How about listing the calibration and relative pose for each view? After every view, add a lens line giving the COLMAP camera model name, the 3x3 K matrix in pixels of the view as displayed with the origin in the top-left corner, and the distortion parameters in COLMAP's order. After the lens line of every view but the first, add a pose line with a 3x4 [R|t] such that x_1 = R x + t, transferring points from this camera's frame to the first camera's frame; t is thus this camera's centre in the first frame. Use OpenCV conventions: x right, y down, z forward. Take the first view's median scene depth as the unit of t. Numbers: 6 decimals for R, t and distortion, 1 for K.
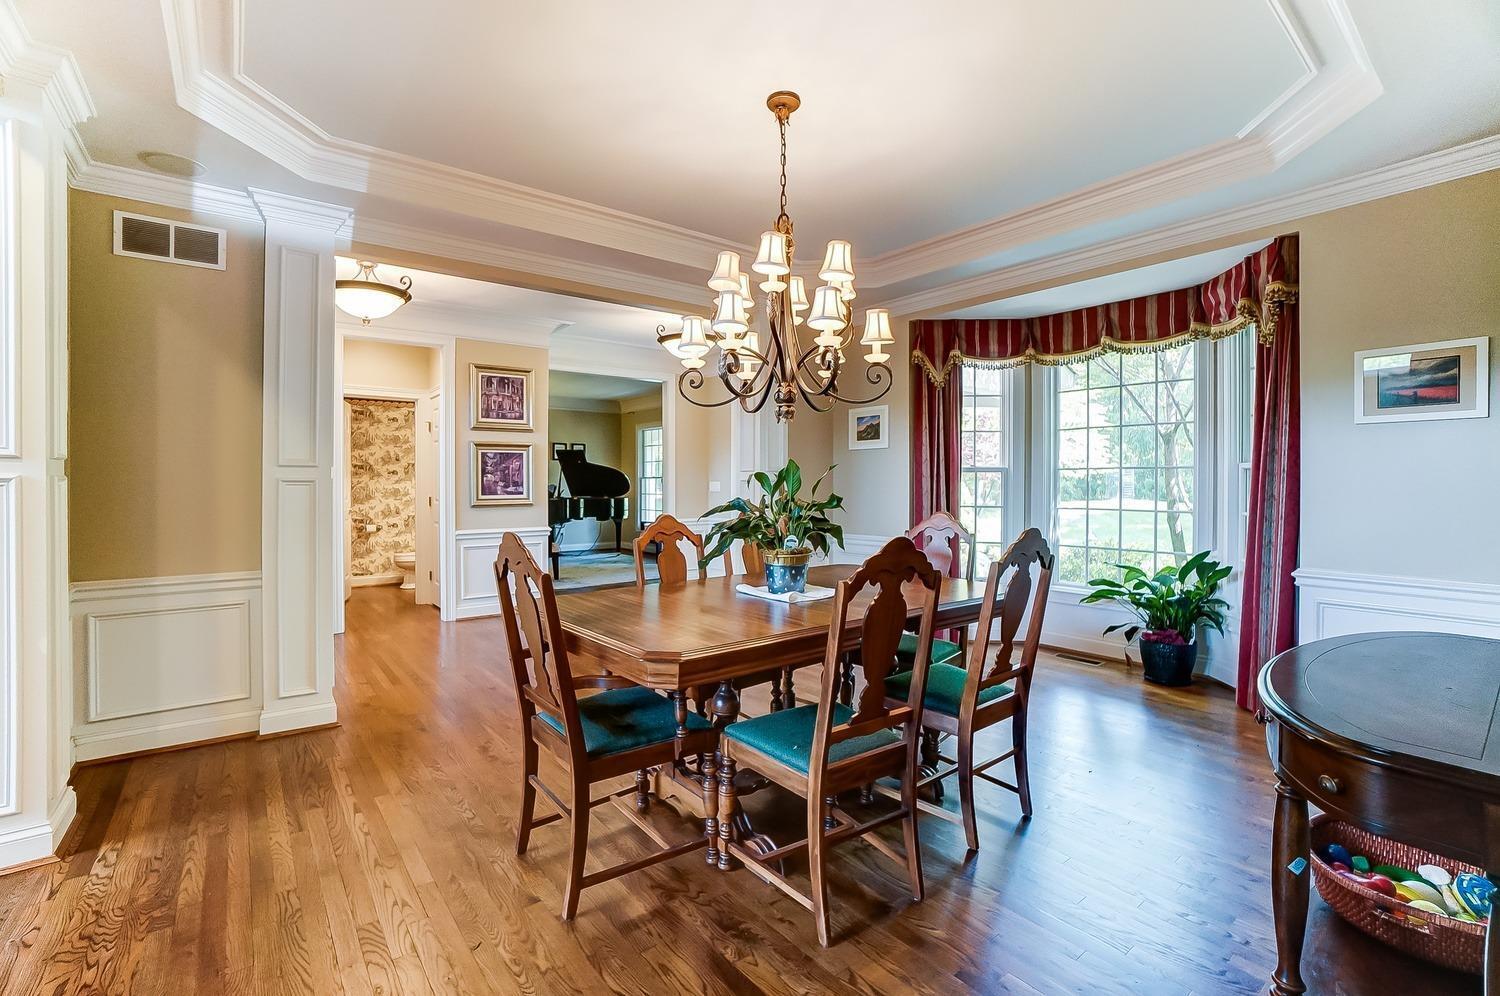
lens RADIAL K [[668.1, 0, 762.0], [0, 668.1, 496.1], [0, 0, 1]] dist [-0.034671, 0.011570]
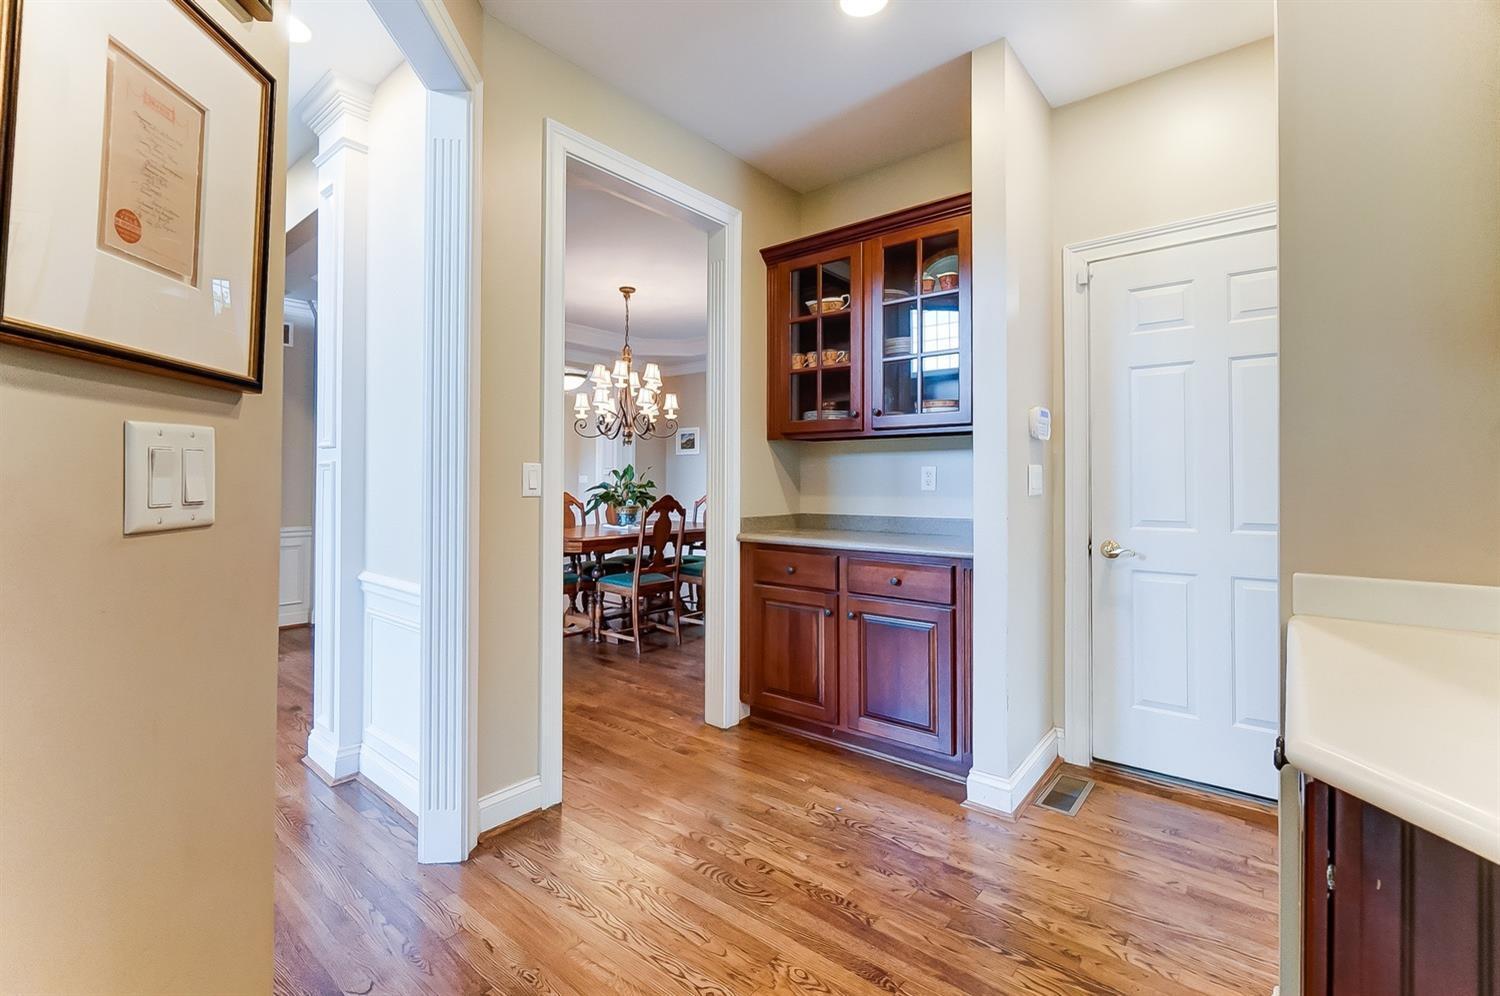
lens RADIAL K [[668.1, 0, 754.5], [0, 668.1, 482.2], [0, 0, 1]] dist [-0.034671, 0.011570]
pose [[0.980580, 0.004800, 0.196062, 0.016907], [-0.001717, 0.999872, -0.015894, 0.035601], [-0.196113, 0.015249, 0.980463, -1.130310]]
